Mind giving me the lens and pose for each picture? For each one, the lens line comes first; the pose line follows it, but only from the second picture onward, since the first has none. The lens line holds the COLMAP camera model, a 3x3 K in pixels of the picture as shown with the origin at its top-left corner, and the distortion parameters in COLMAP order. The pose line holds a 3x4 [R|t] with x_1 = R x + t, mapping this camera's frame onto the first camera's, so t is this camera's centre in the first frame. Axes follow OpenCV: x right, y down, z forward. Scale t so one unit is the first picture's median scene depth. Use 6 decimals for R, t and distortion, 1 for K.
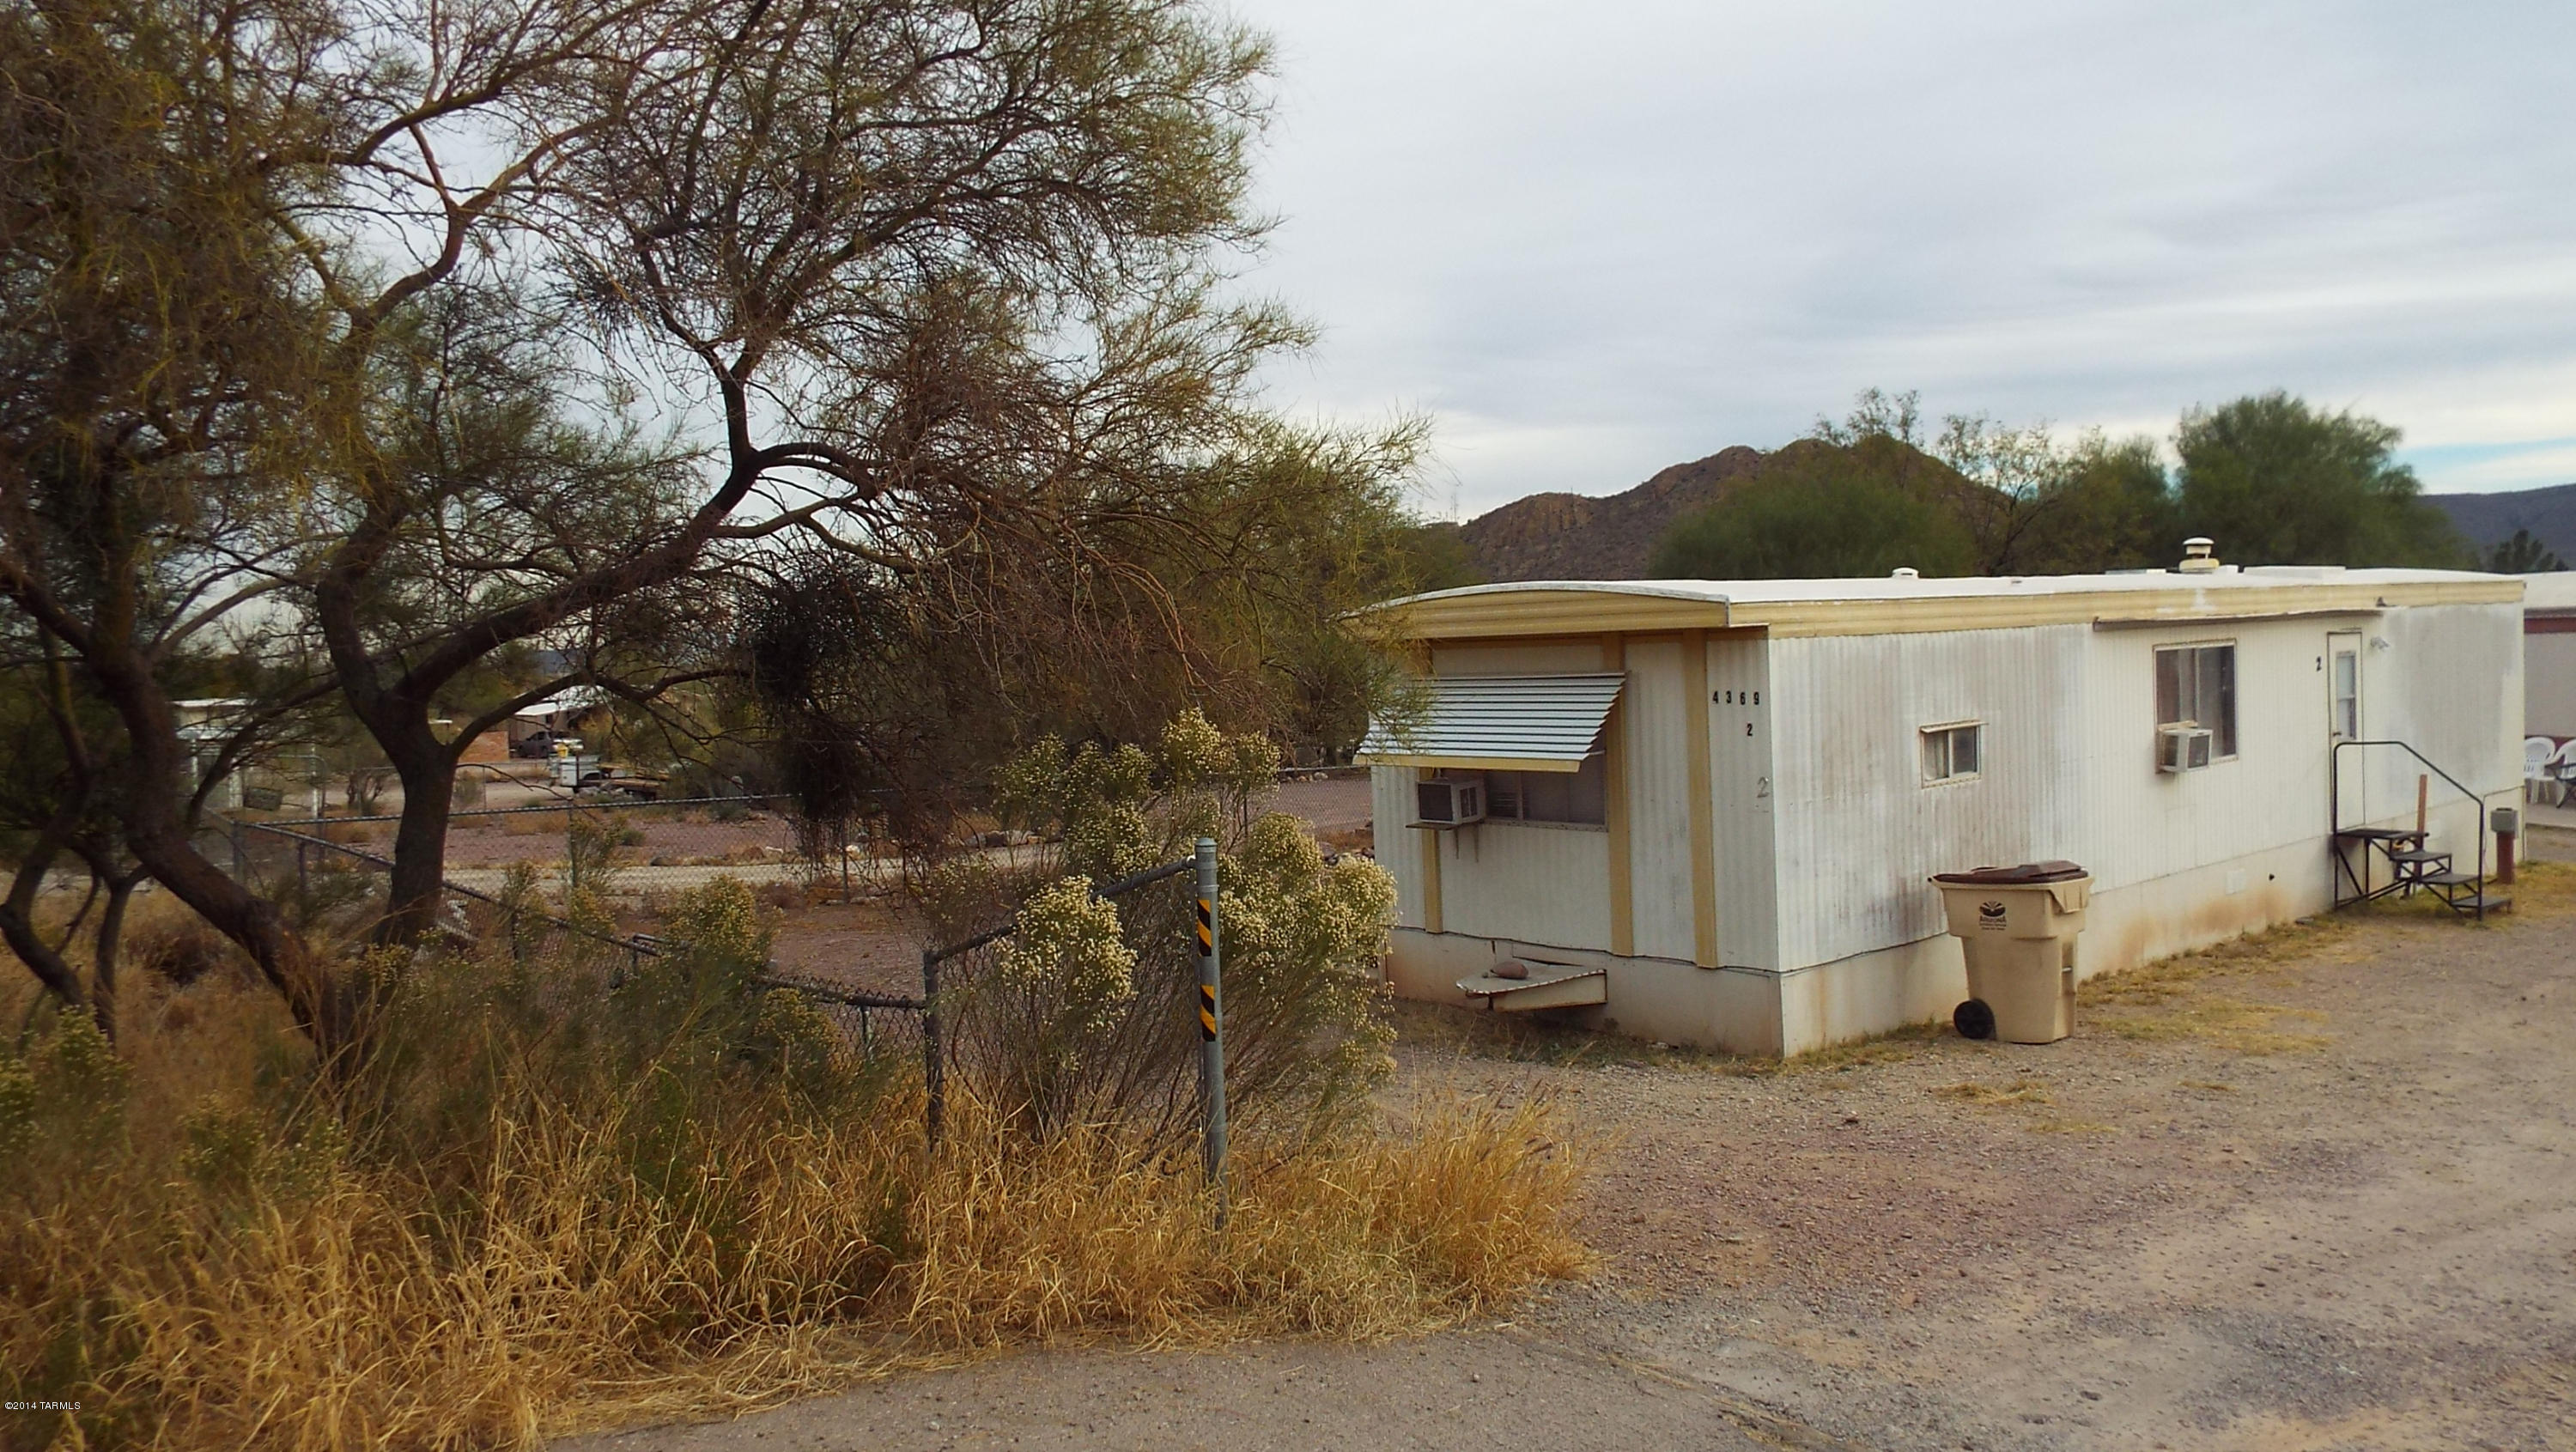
lens RADIAL K [[1880.4, 0, 1274.1], [0, 1880.4, 737.3], [0, 0, 1]] dist [-0.032716, 0.025317]
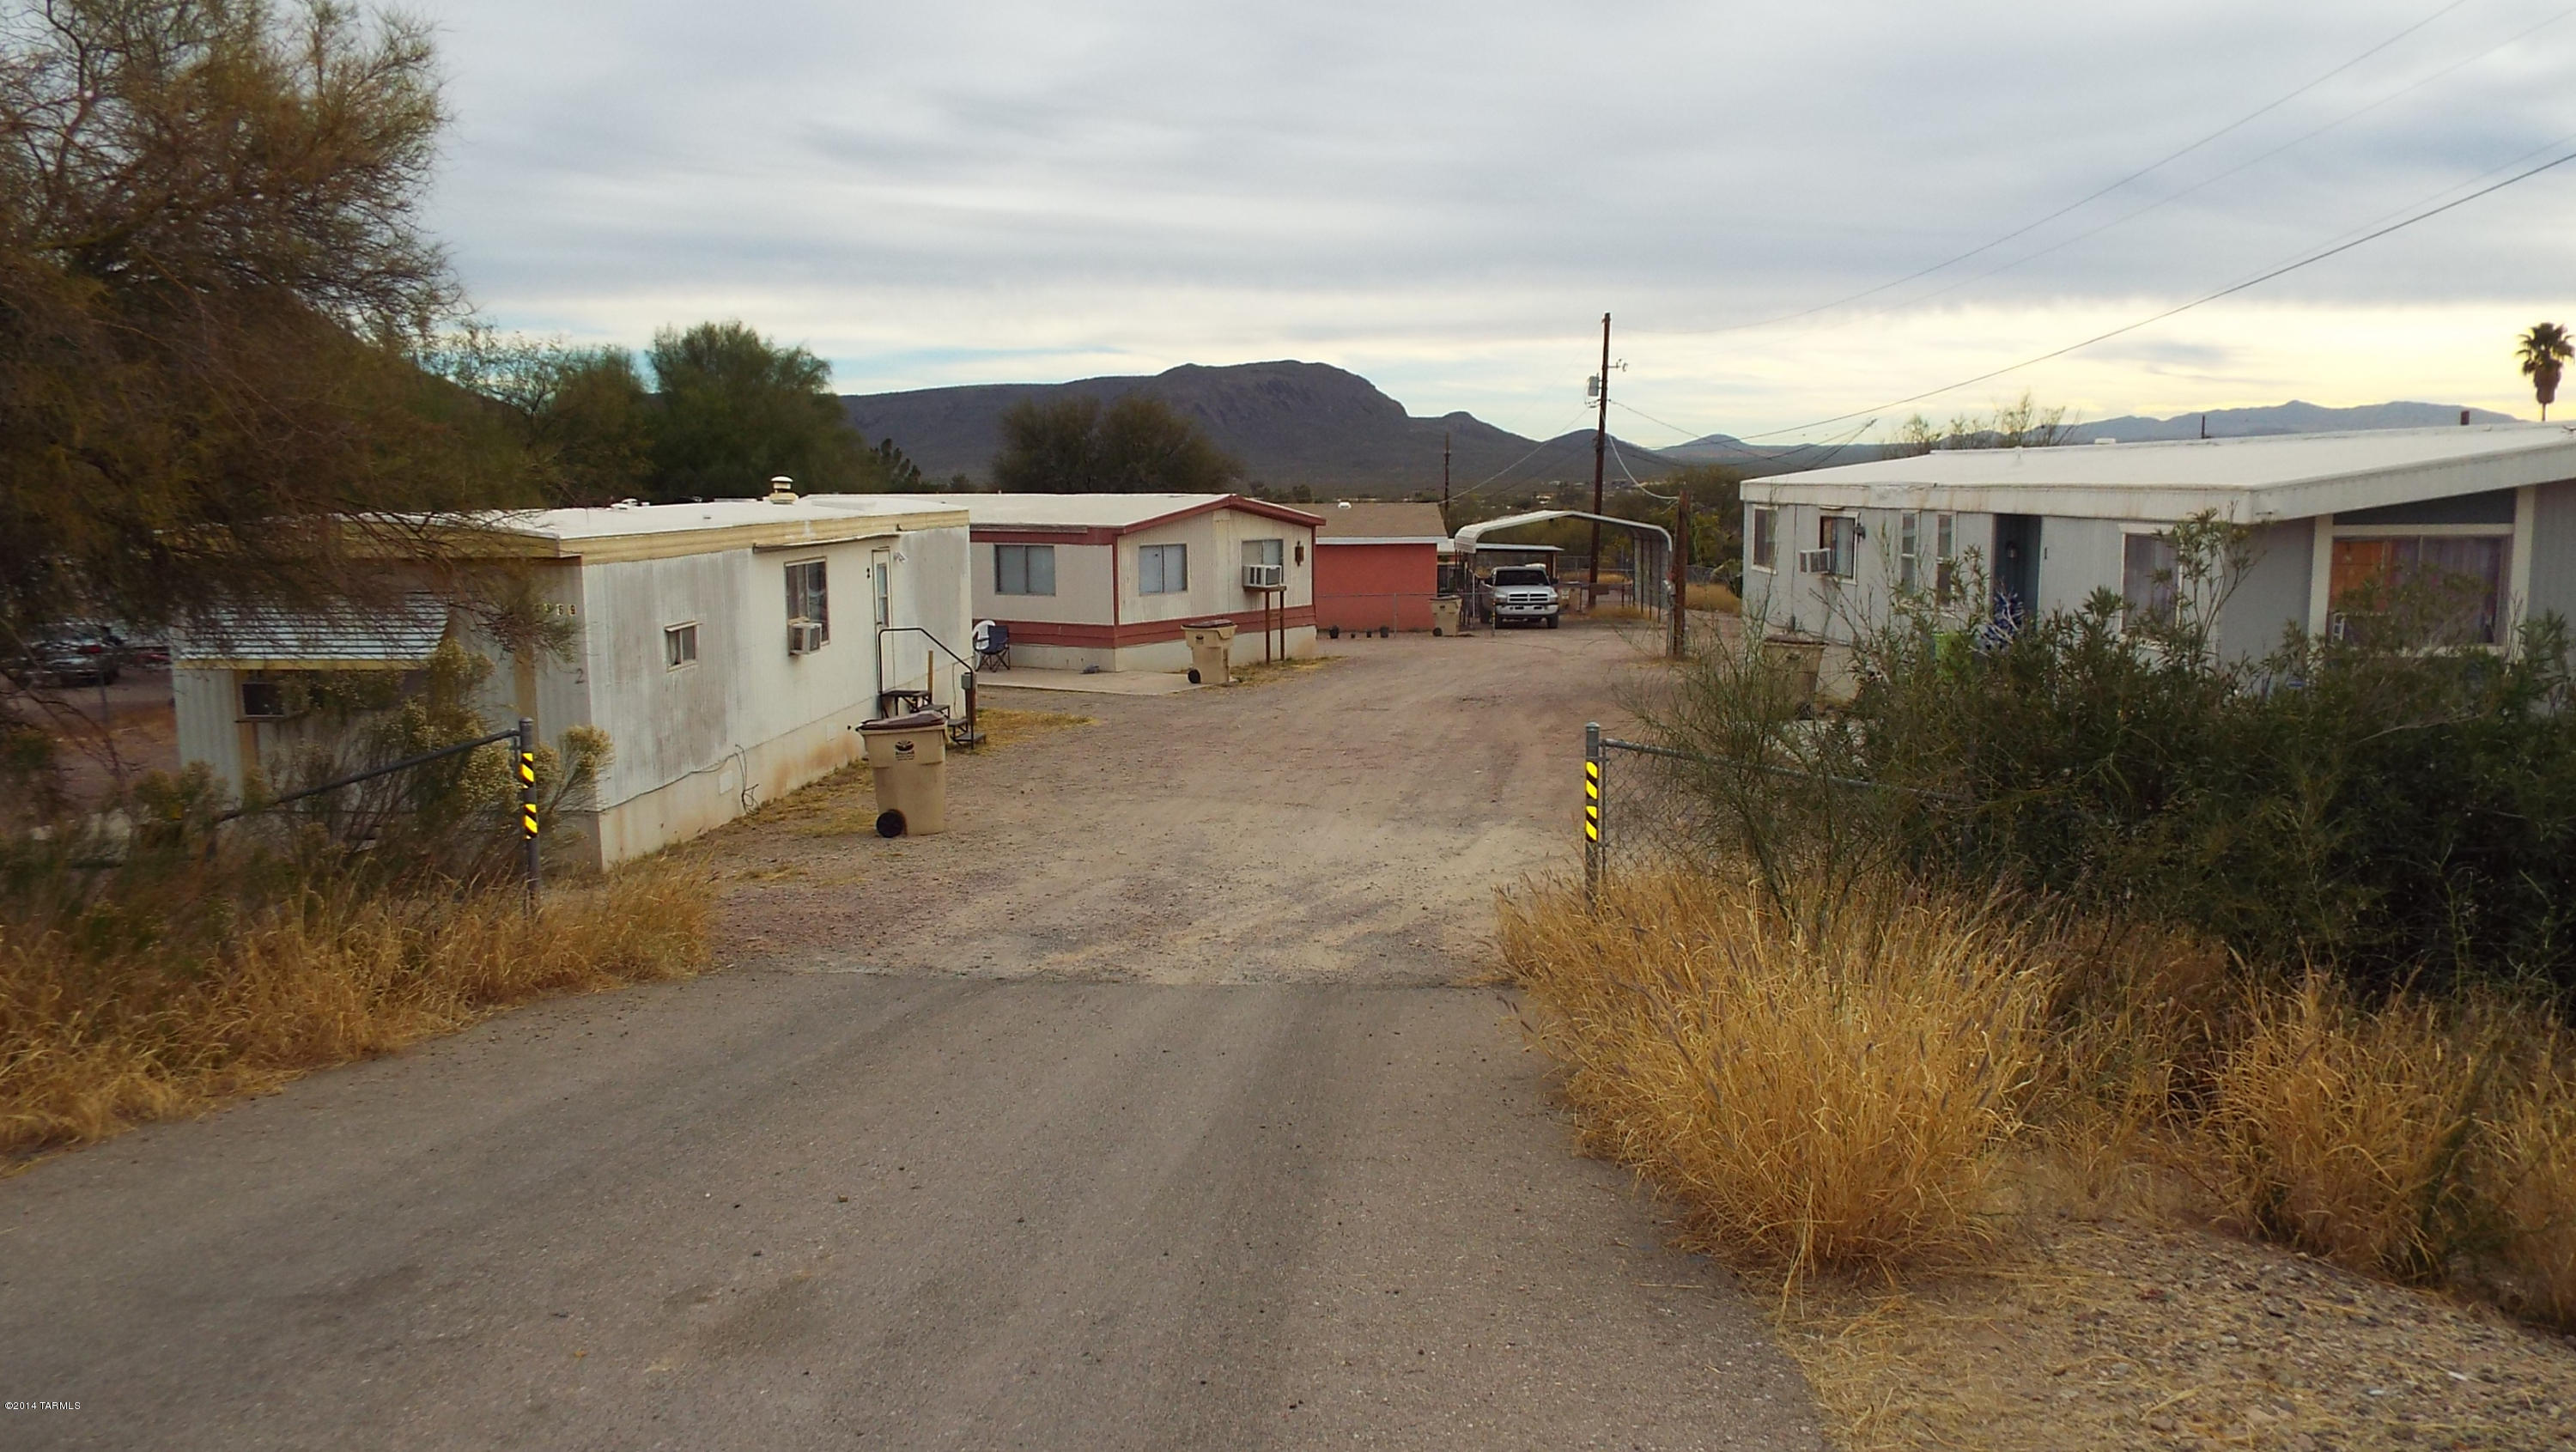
lens RADIAL K [[1908.3, 0, 1281.3], [0, 1908.3, 740.7], [0, 0, 1]] dist [-0.011685, 0.035100]
pose [[0.694517, -0.059771, 0.716990, -0.589047], [0.012860, 0.997415, 0.070691, -0.026725], [-0.719362, -0.039876, 0.693490, -0.493002]]
